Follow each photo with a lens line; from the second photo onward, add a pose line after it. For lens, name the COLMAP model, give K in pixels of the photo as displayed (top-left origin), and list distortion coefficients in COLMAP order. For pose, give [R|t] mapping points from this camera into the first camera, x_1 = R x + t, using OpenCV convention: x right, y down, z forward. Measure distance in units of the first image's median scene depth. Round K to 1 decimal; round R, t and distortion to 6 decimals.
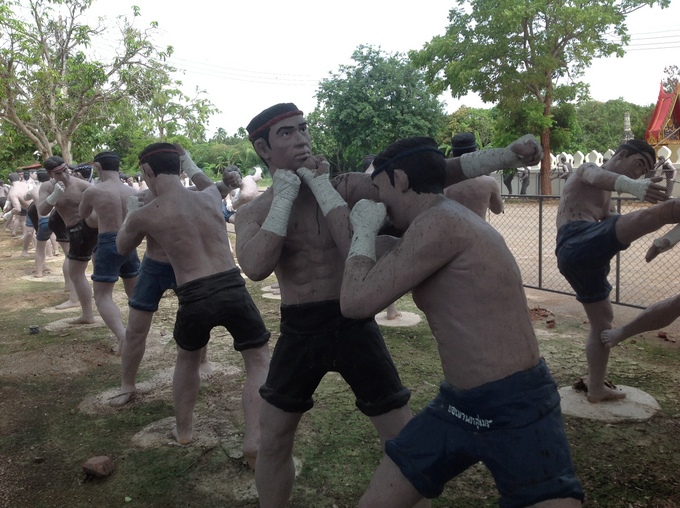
lens RADIAL K [[691.7, 0, 340.8], [0, 691.7, 254.6], [0, 0, 1]] dist [-0.070810, 0.000000]
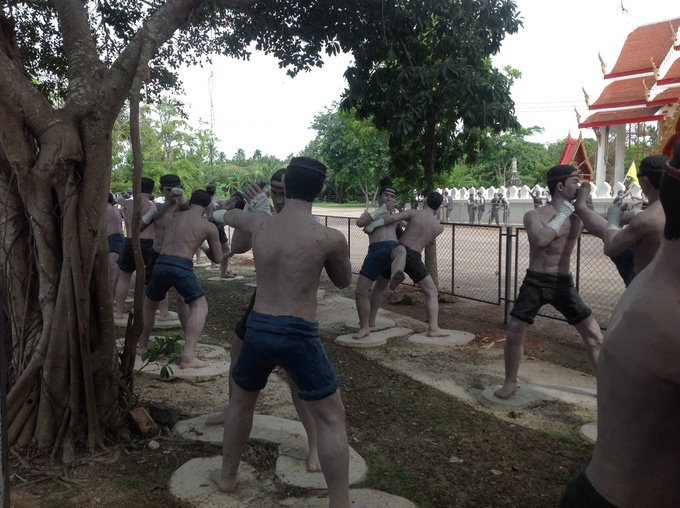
lens RADIAL K [[691.7, 0, 339.3], [0, 691.7, 253.3], [0, 0, 1]] dist [-0.070810, 0.000000]
pose [[0.998486, 0.041505, -0.036084, 0.078943], [-0.042715, 0.998527, -0.033446, 0.014414], [0.034643, 0.034936, 0.998789, -0.155036]]
